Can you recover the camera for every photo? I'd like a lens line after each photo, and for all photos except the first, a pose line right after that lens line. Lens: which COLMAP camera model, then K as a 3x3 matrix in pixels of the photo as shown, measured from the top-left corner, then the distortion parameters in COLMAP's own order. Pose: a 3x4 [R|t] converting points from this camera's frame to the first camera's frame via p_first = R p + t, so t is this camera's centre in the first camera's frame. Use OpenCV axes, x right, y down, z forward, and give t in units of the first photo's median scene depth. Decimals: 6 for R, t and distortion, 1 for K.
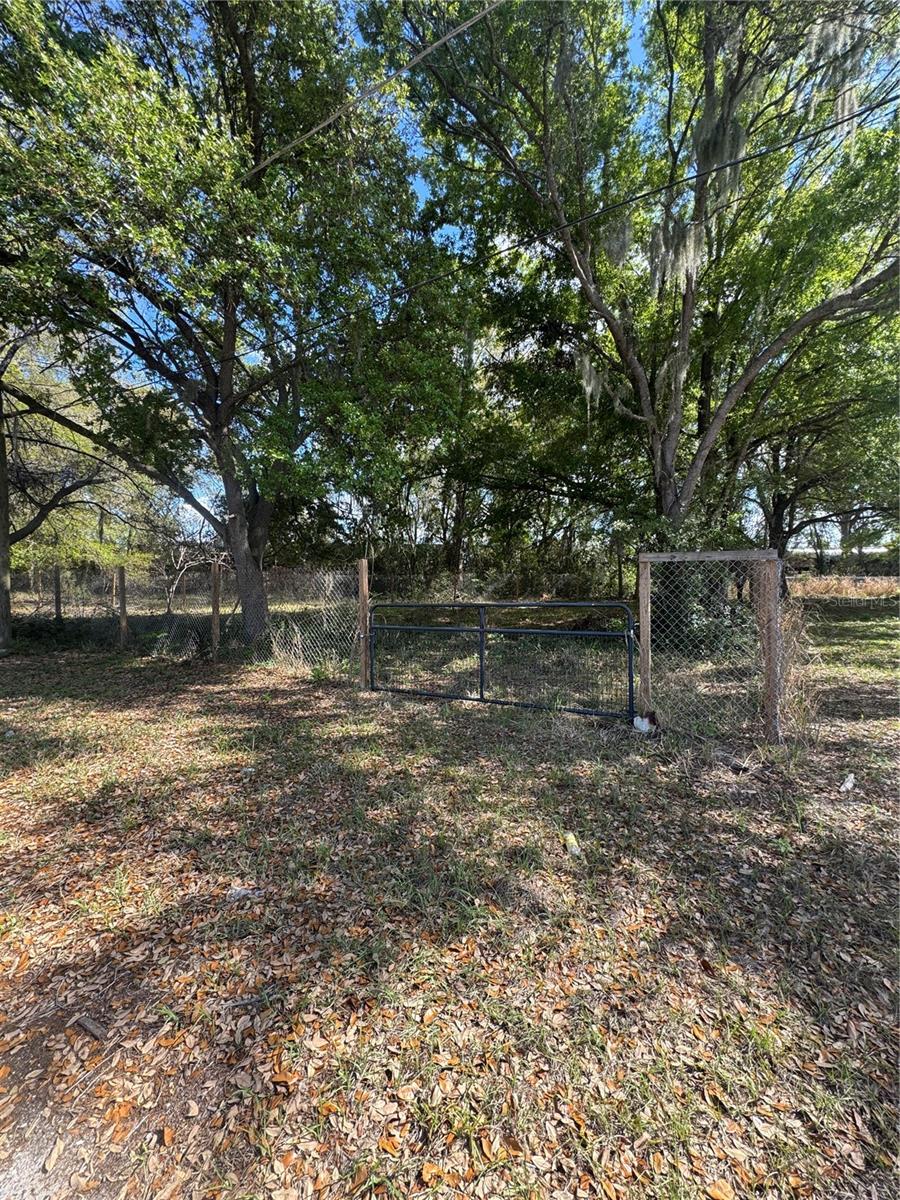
lens RADIAL K [[481.6, 0, 450.0], [0, 481.6, 600.0], [0, 0, 1]] dist [0.000770, 0.000144]
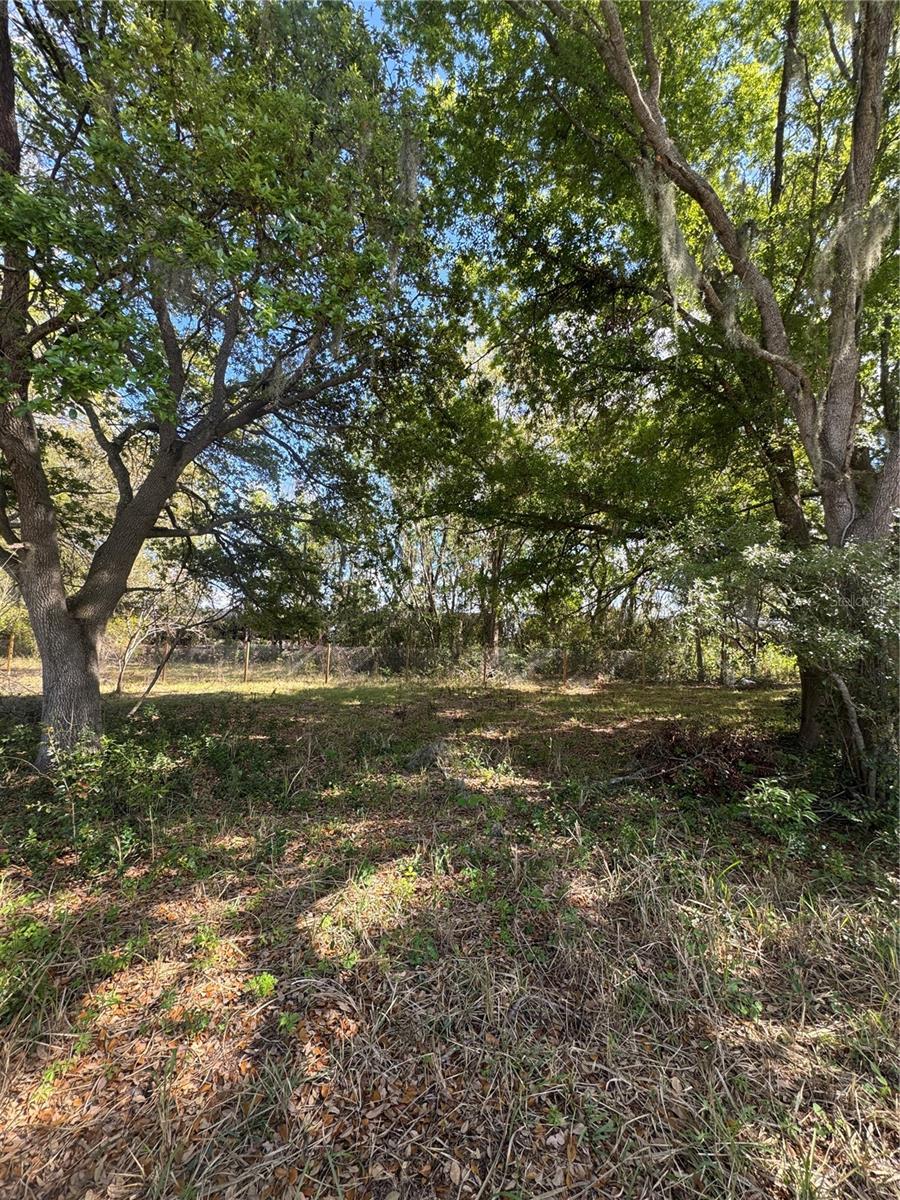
lens RADIAL K [[479.6, 0, 448.6], [0, 479.6, 606.5], [0, 0, 1]] dist [-0.000768, -0.000050]
pose [[0.993053, 0.003304, -0.117622, 0.126307], [-0.018844, 0.991169, -0.131256, -0.046365], [0.116150, 0.132561, 0.984346, 0.561312]]
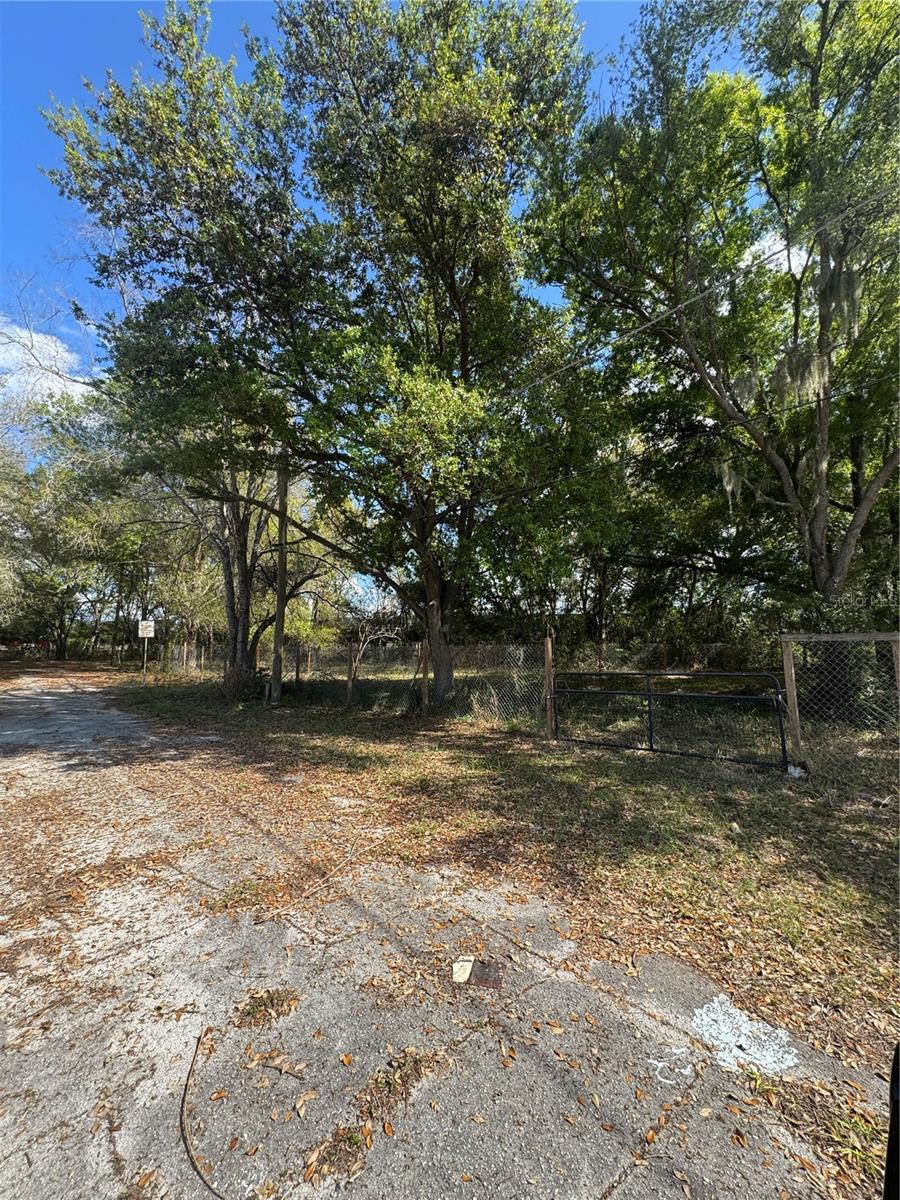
lens RADIAL K [[481.6, 0, 450.0], [0, 481.6, 600.0], [0, 0, 1]] dist [0.000770, 0.000144]
pose [[0.963736, -0.029276, -0.265246, -0.060798], [-0.008405, 0.990141, -0.139825, -0.000177], [0.266724, 0.136984, 0.953988, -0.250929]]
